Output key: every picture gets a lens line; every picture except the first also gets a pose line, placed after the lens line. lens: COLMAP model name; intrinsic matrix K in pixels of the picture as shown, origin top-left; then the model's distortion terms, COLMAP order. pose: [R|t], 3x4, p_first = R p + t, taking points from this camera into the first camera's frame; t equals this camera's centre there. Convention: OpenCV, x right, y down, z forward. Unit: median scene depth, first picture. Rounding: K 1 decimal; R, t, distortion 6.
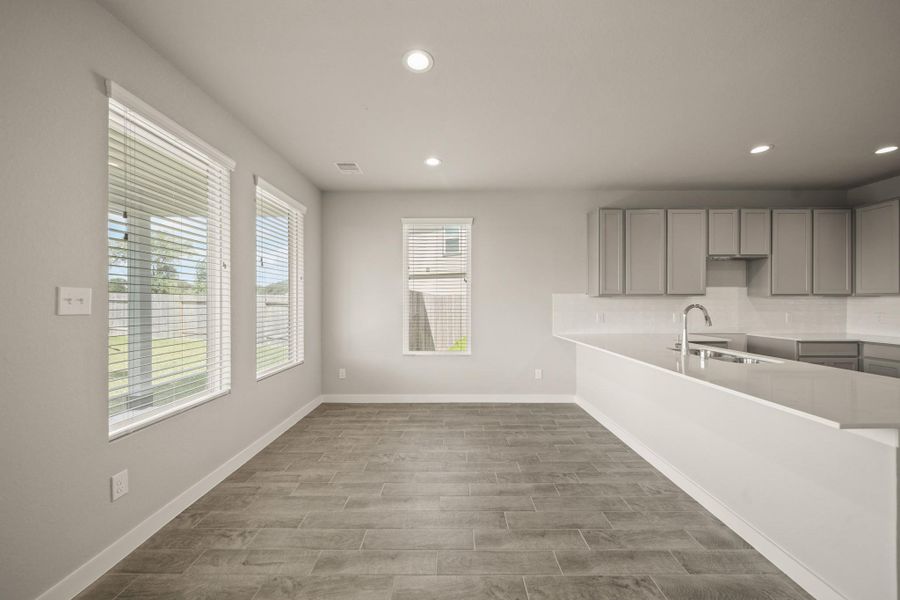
lens RADIAL K [[320.7, 0, 452.8], [0, 320.7, 301.1], [0, 0, 1]] dist [0.001219, 0.000000]
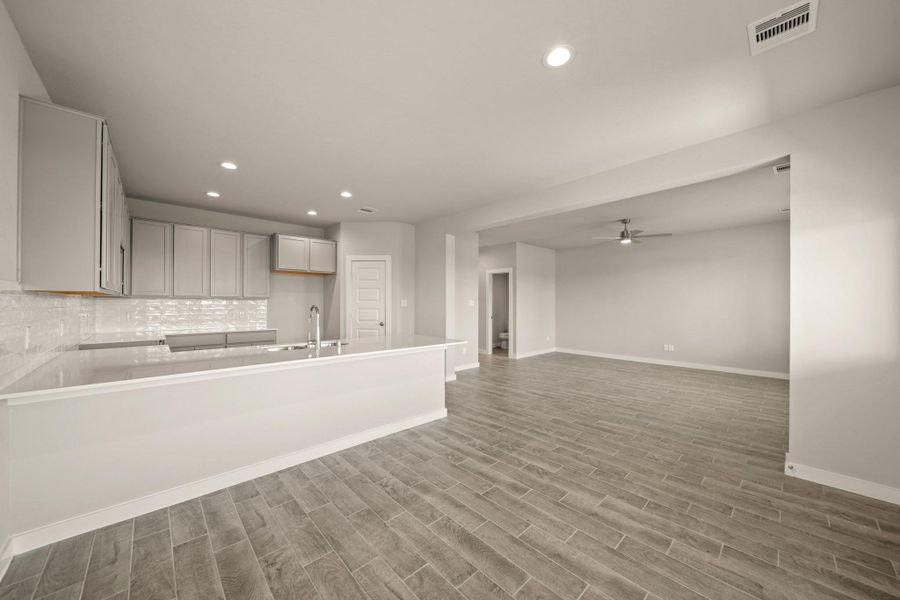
lens RADIAL K [[320.7, 0, 450.8], [0, 320.7, 299.5], [0, 0, 1]] dist [0.001219, 0.000000]
pose [[-0.680731, 0.007965, 0.732490, -0.325980], [-0.004508, 0.999876, -0.015062, 0.003972], [-0.732519, -0.013556, -0.680611, 1.031225]]
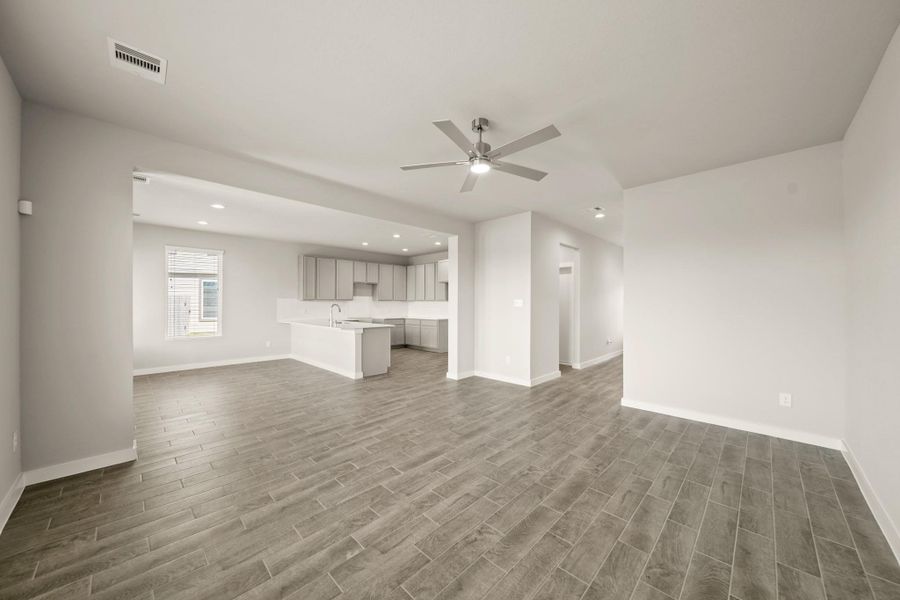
lens RADIAL K [[320.7, 0, 452.5], [0, 320.7, 302.8], [0, 0, 1]] dist [0.001219, 0.000000]
pose [[0.703233, 0.003602, 0.710951, -0.319649], [-0.004409, 0.999990, -0.000705, -0.002213], [-0.710946, -0.002639, 0.703242, -1.113637]]
